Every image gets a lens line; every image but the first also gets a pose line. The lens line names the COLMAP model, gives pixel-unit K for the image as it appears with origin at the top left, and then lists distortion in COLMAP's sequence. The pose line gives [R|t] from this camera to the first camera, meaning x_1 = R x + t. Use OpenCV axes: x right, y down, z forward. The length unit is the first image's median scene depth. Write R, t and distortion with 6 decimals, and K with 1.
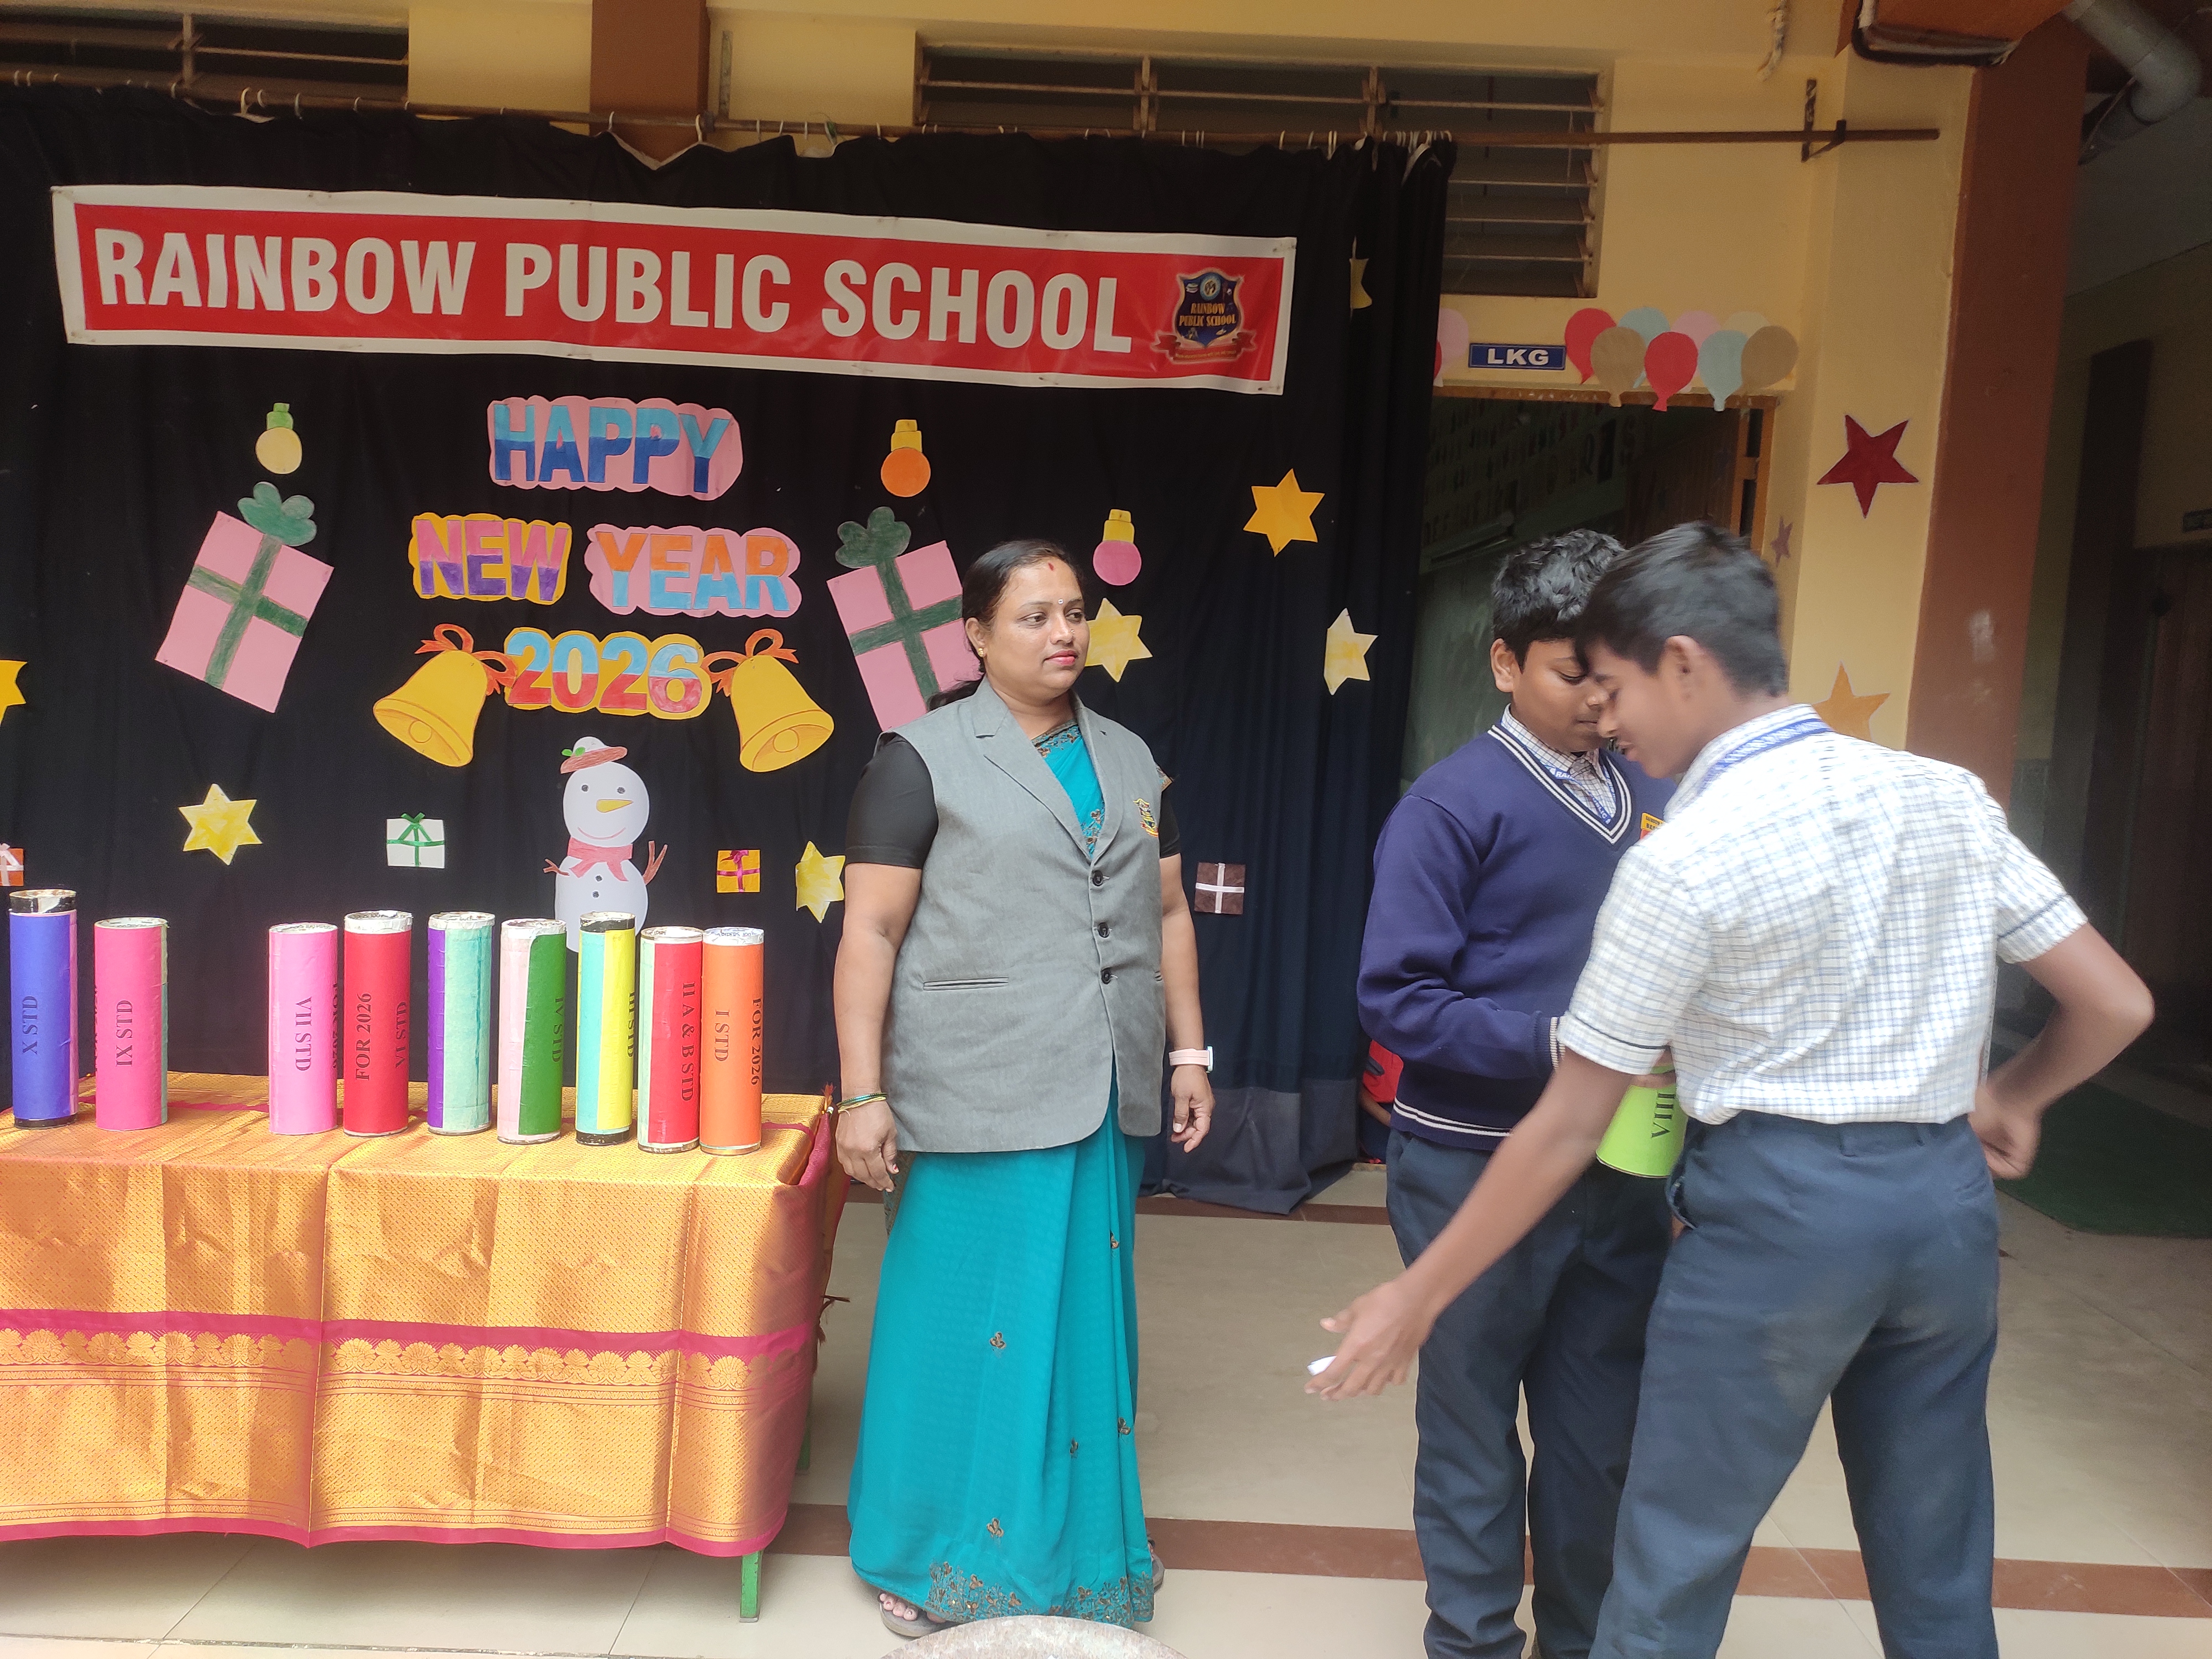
lens RADIAL K [[1639.4, 0, 1069.6], [0, 1639.4, 823.7], [0, 0, 1]] dist [0.053427, -0.041275]
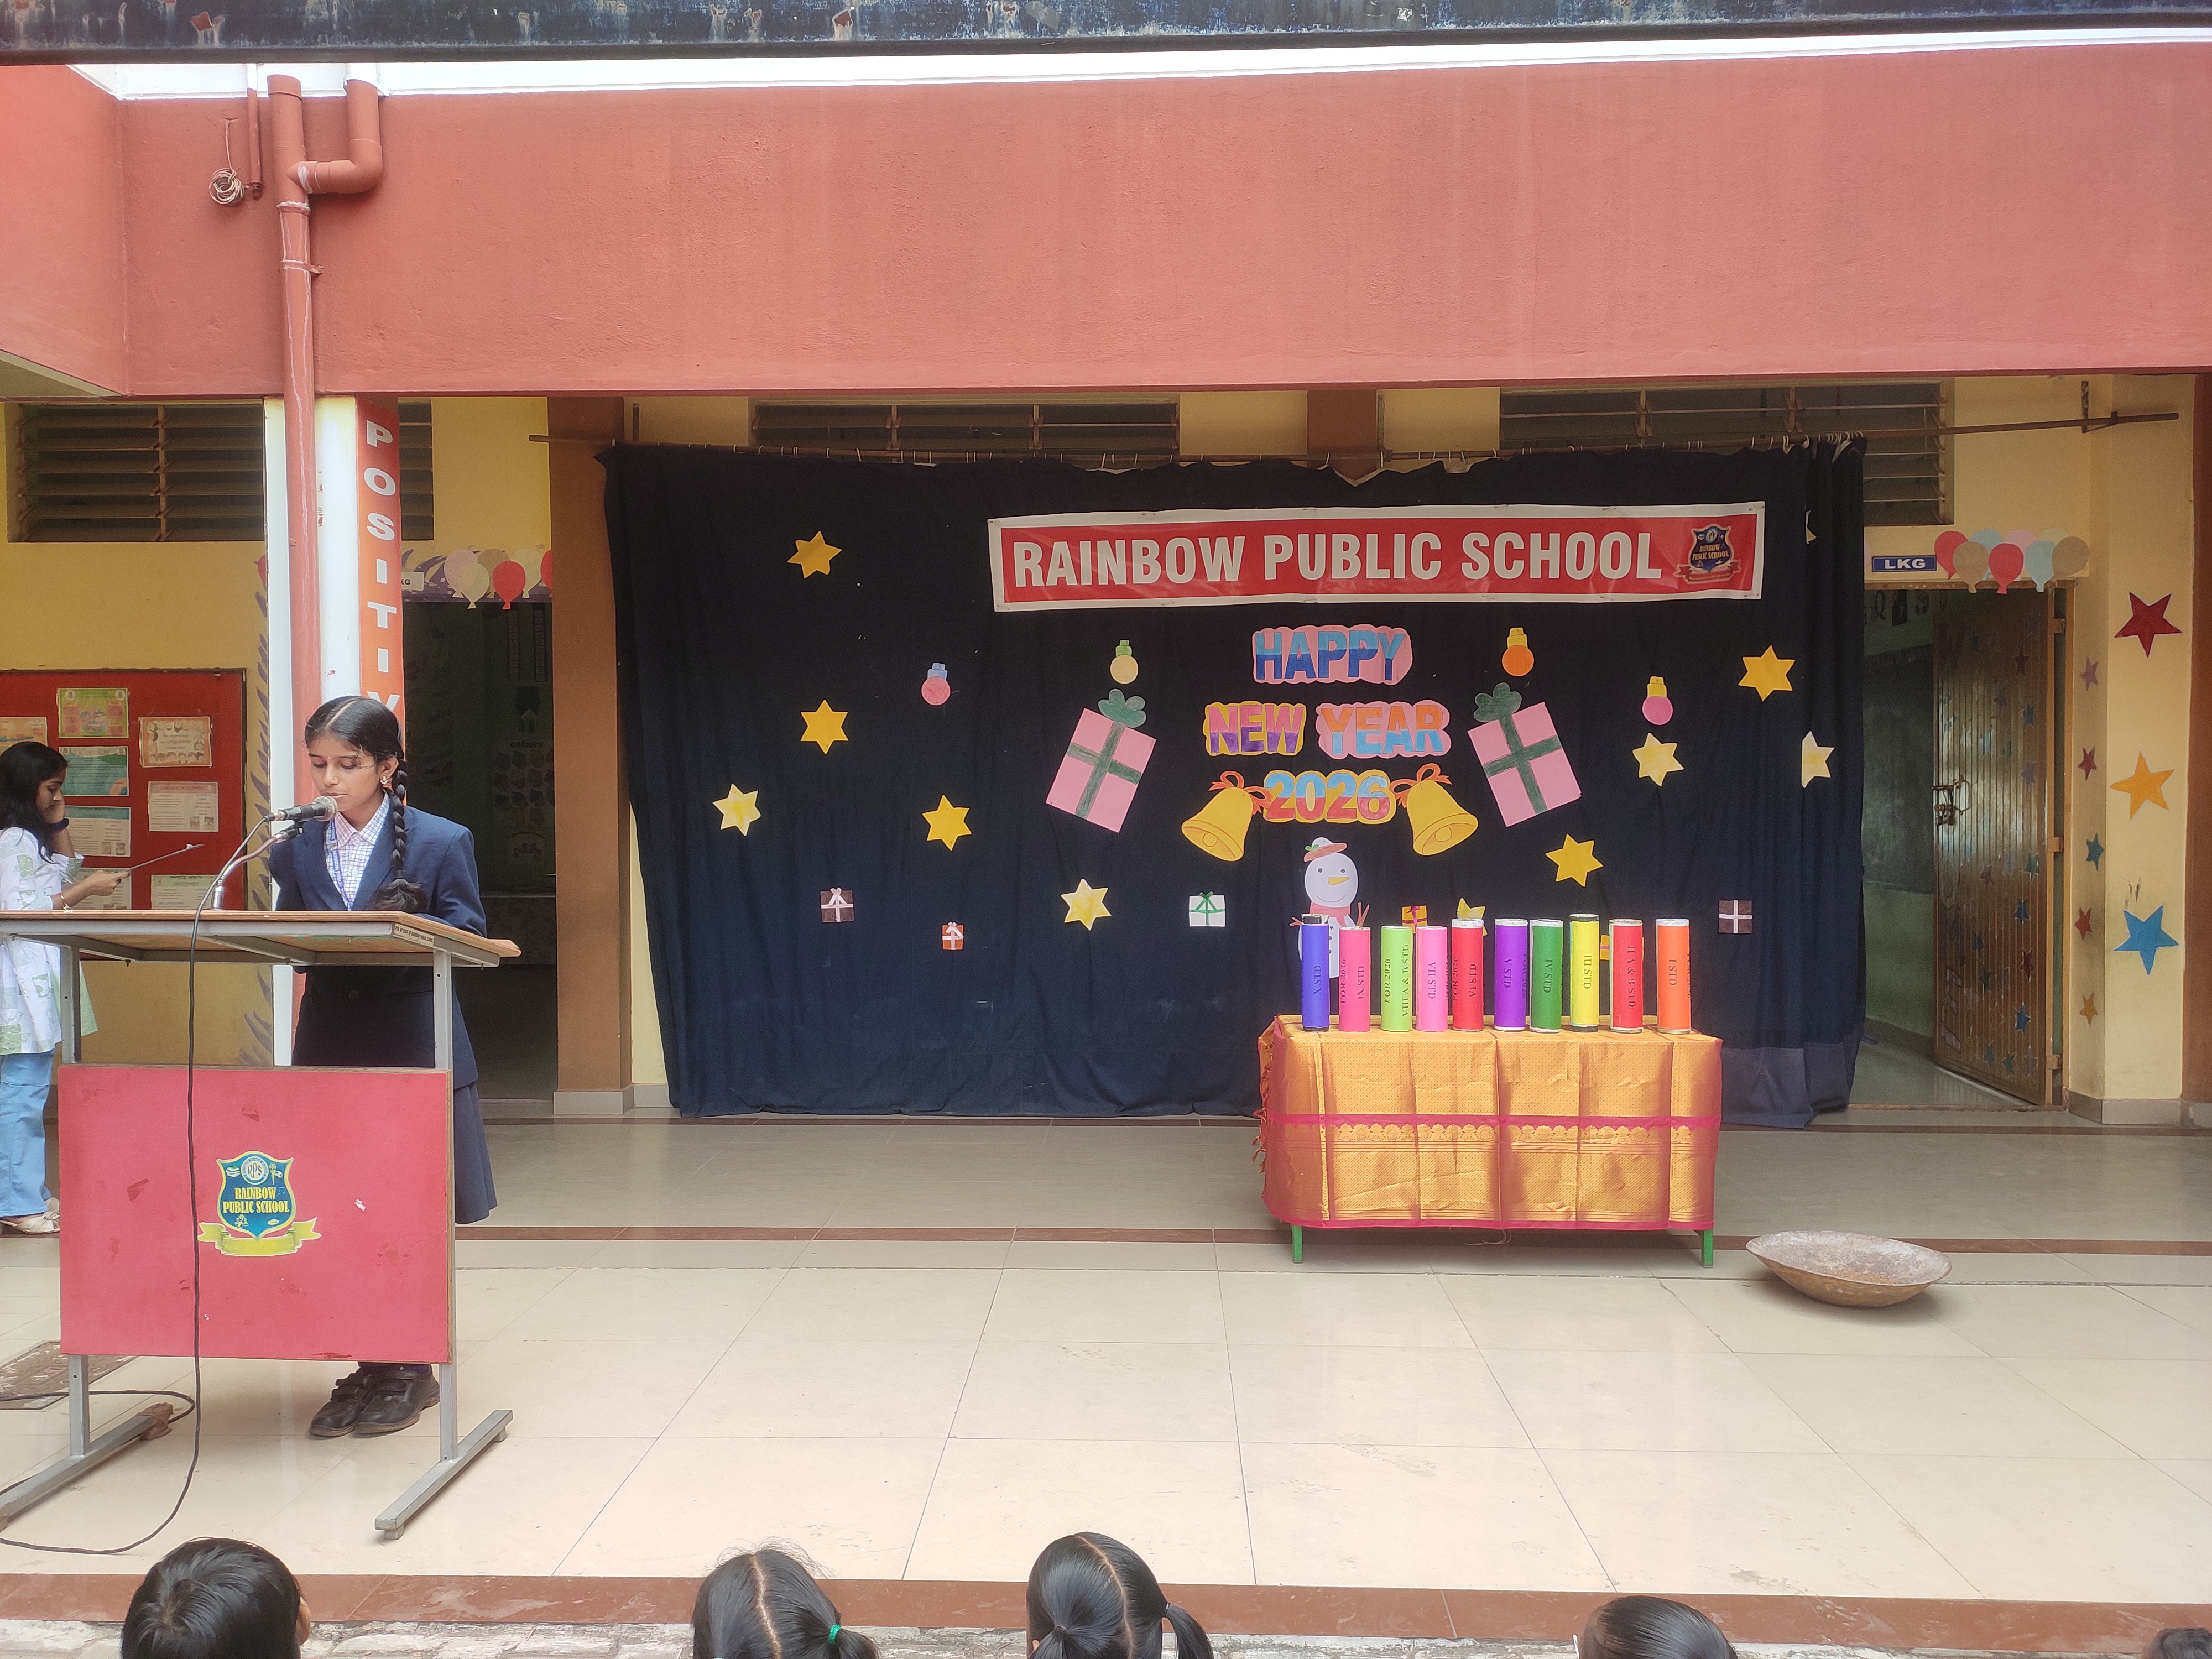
lens RADIAL K [[1639.4, 0, 1098.5], [0, 1639.4, 822.7], [0, 0, 1]] dist [0.053427, -0.041275]
pose [[0.998014, -0.048400, -0.040322, -0.443608], [0.045665, 0.996762, -0.066183, 0.027645], [0.043395, 0.064211, 0.996992, -0.581222]]
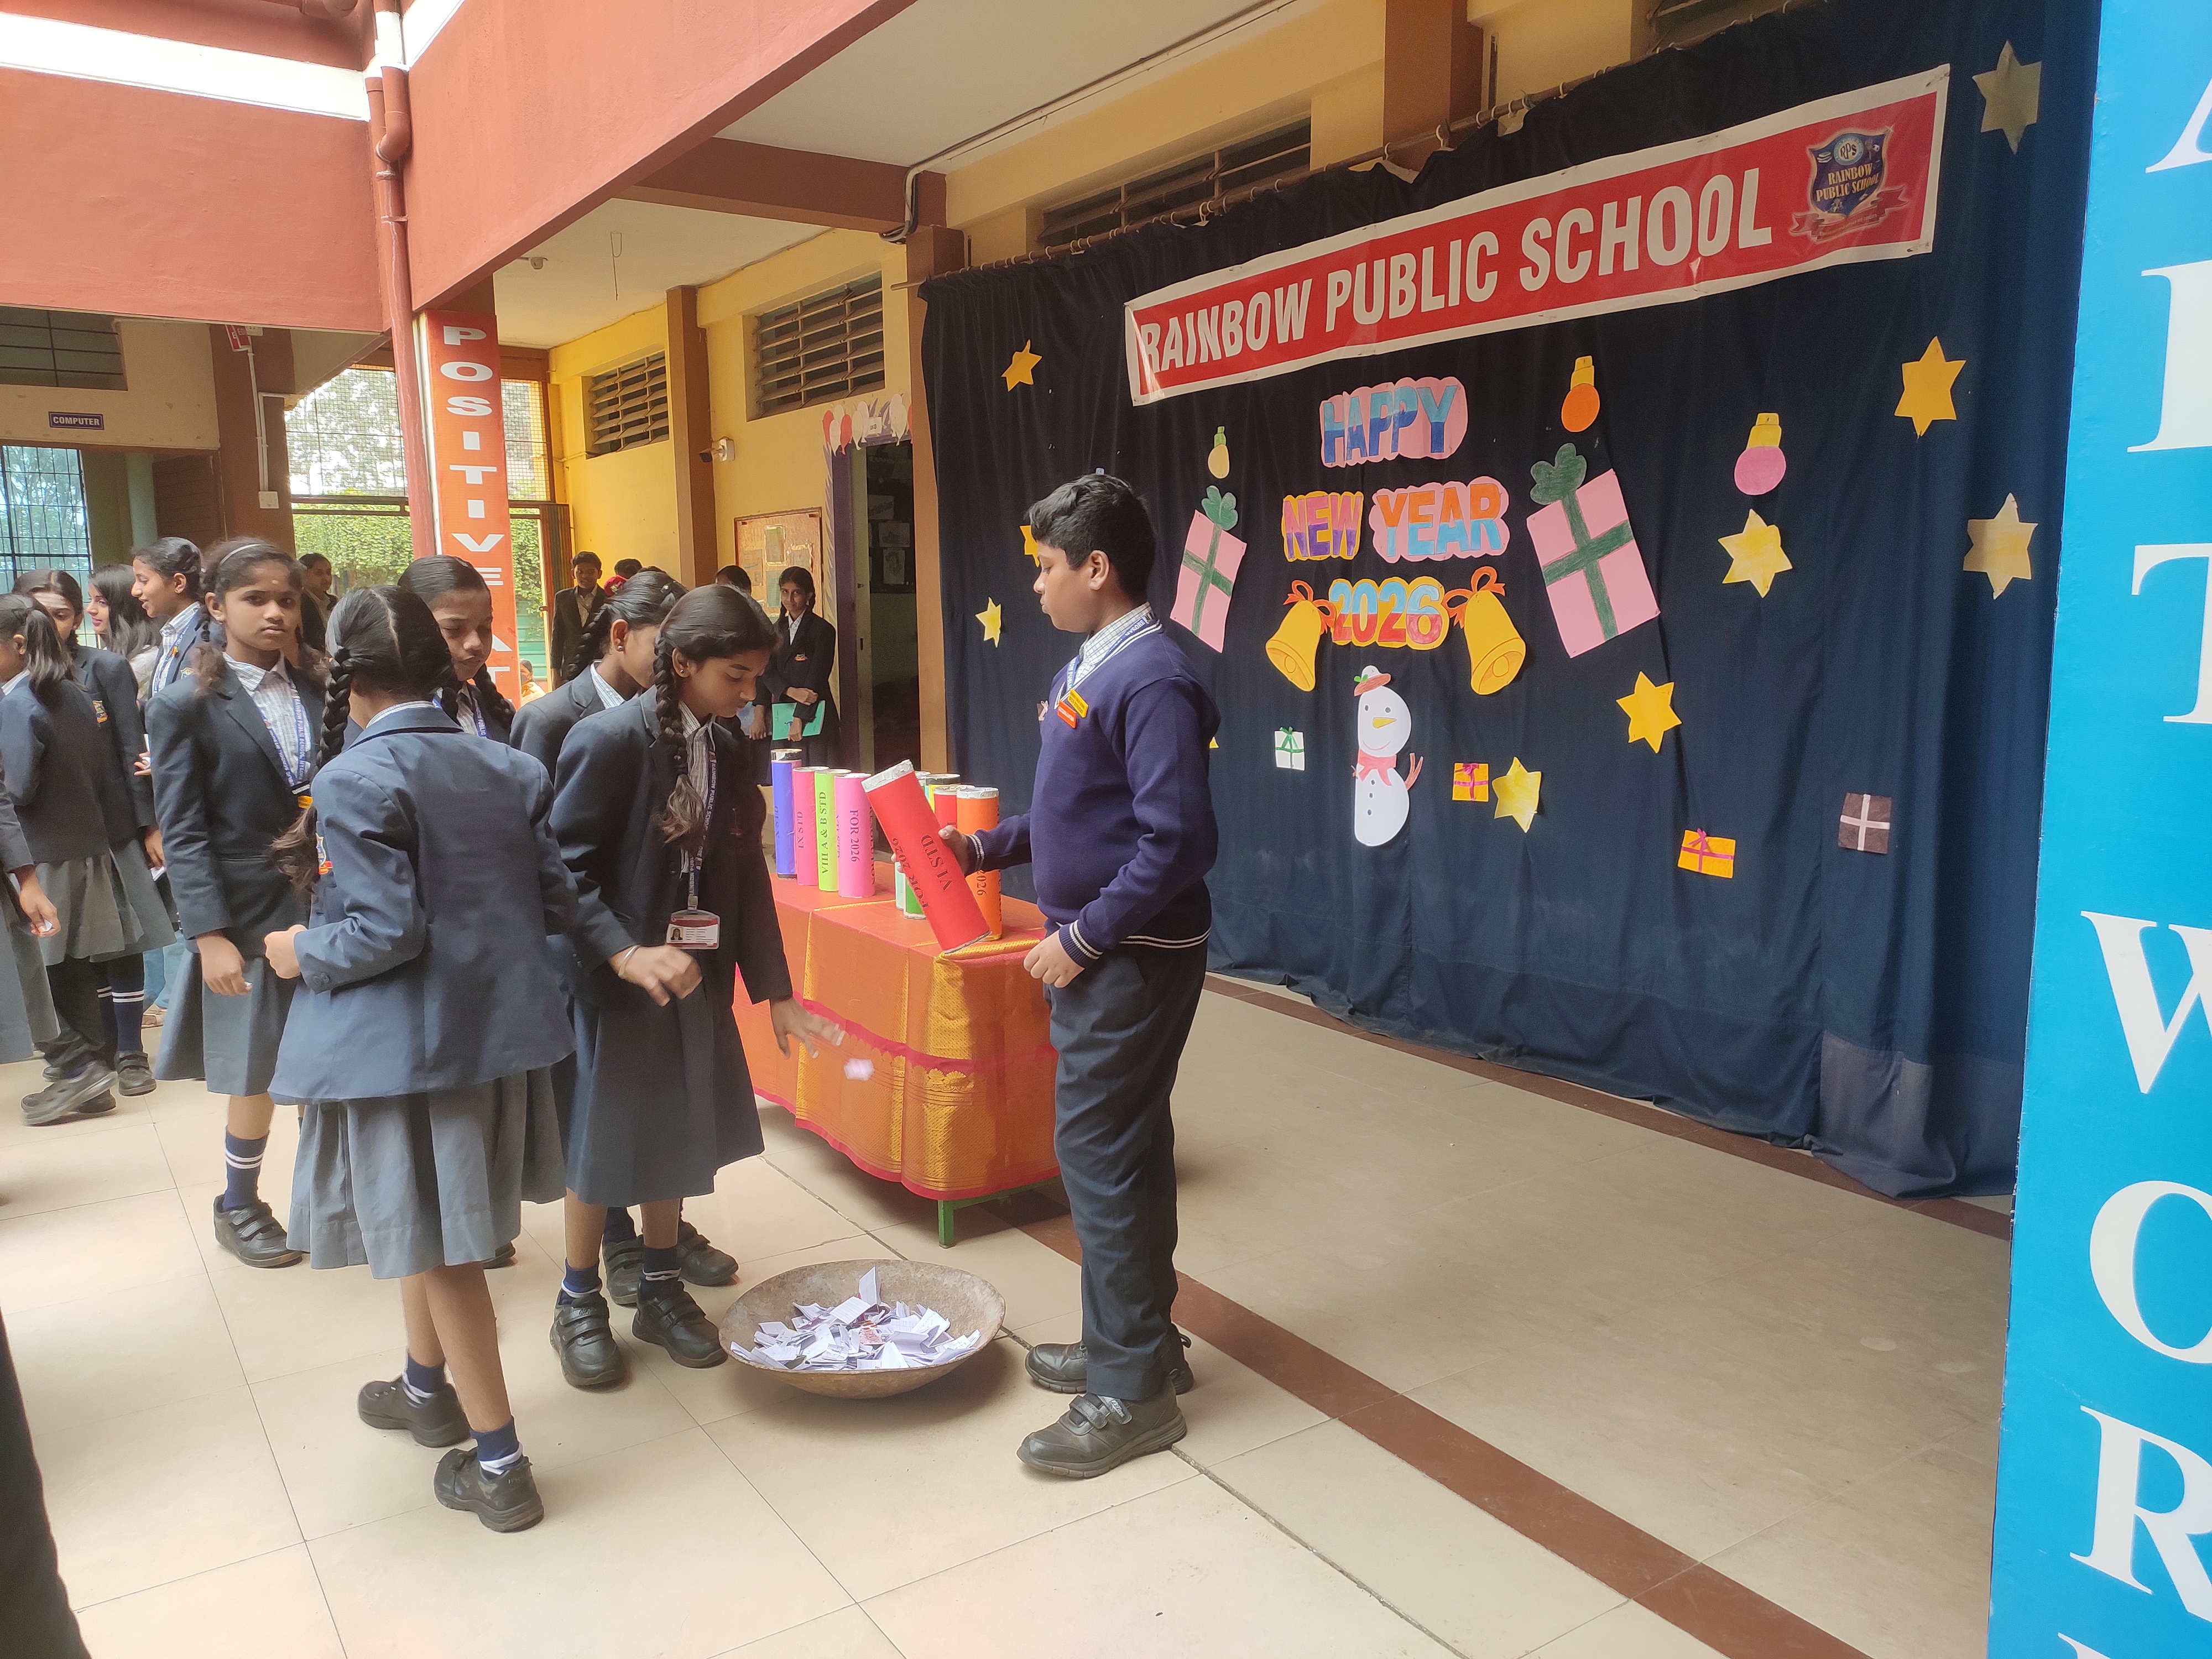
lens RADIAL K [[1639.4, 0, 1104.5], [0, 1639.4, 815.4], [0, 0, 1]] dist [0.053427, -0.041275]
pose [[0.562676, 0.057882, -0.824649, 0.612020], [-0.033847, 0.998322, 0.046978, 0.007352], [0.825984, 0.001479, 0.563691, 0.152288]]
